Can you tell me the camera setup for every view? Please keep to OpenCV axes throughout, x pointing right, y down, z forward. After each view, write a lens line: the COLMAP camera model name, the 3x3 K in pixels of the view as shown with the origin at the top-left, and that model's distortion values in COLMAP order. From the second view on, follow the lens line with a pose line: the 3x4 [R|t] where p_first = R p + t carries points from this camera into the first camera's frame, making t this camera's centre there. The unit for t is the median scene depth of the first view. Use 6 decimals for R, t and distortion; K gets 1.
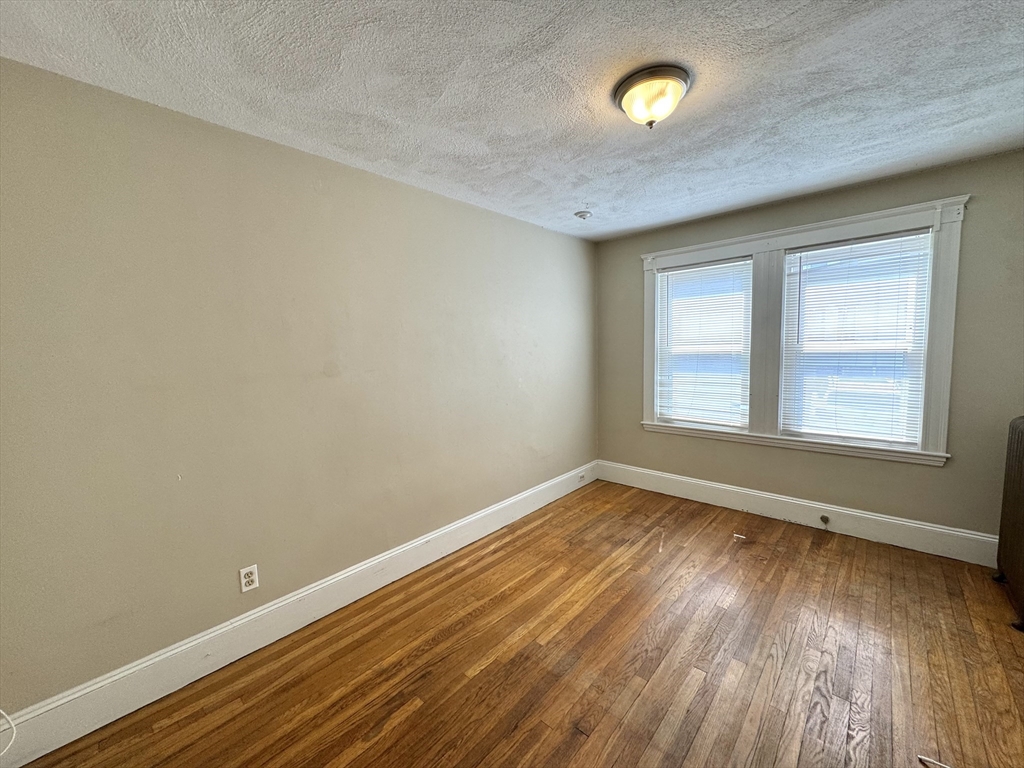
lens RADIAL K [[407.4, 0, 511.4], [0, 407.4, 382.2], [0, 0, 1]] dist [-0.000975, 0.000224]
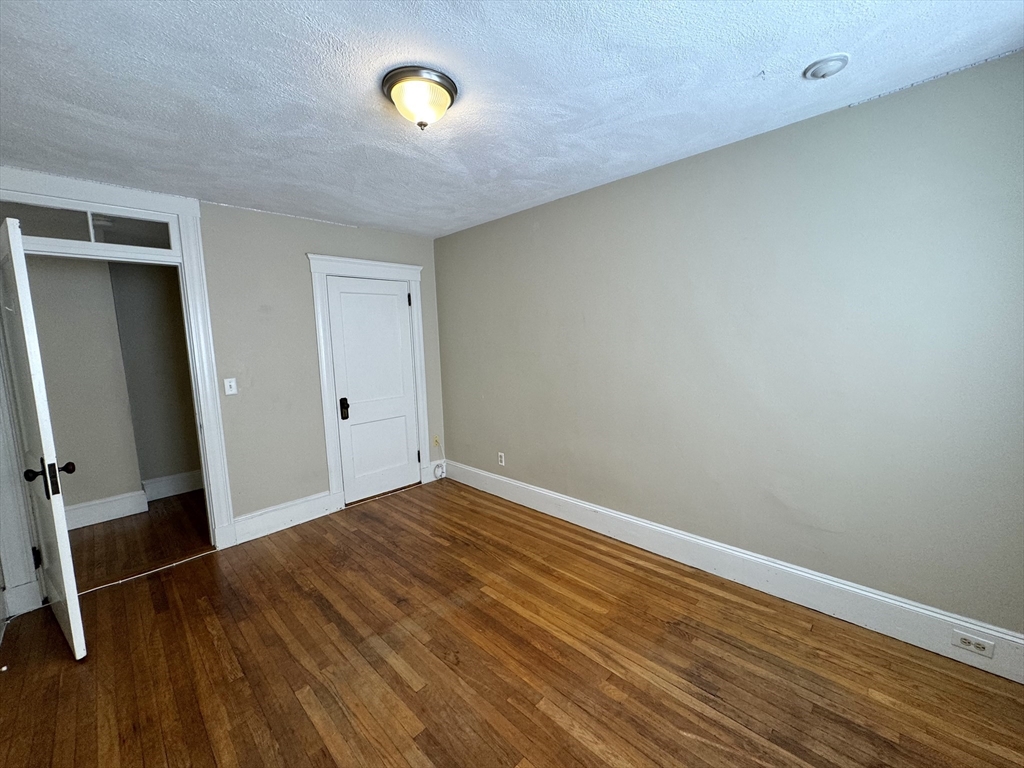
lens RADIAL K [[407.4, 0, 511.4], [0, 407.4, 382.2], [0, 0, 1]] dist [-0.000975, 0.000224]
pose [[-0.032730, 0.143507, -0.989108, 0.913798], [-0.051295, 0.988093, 0.145057, -0.115188], [0.998147, 0.055483, -0.024979, 0.833948]]
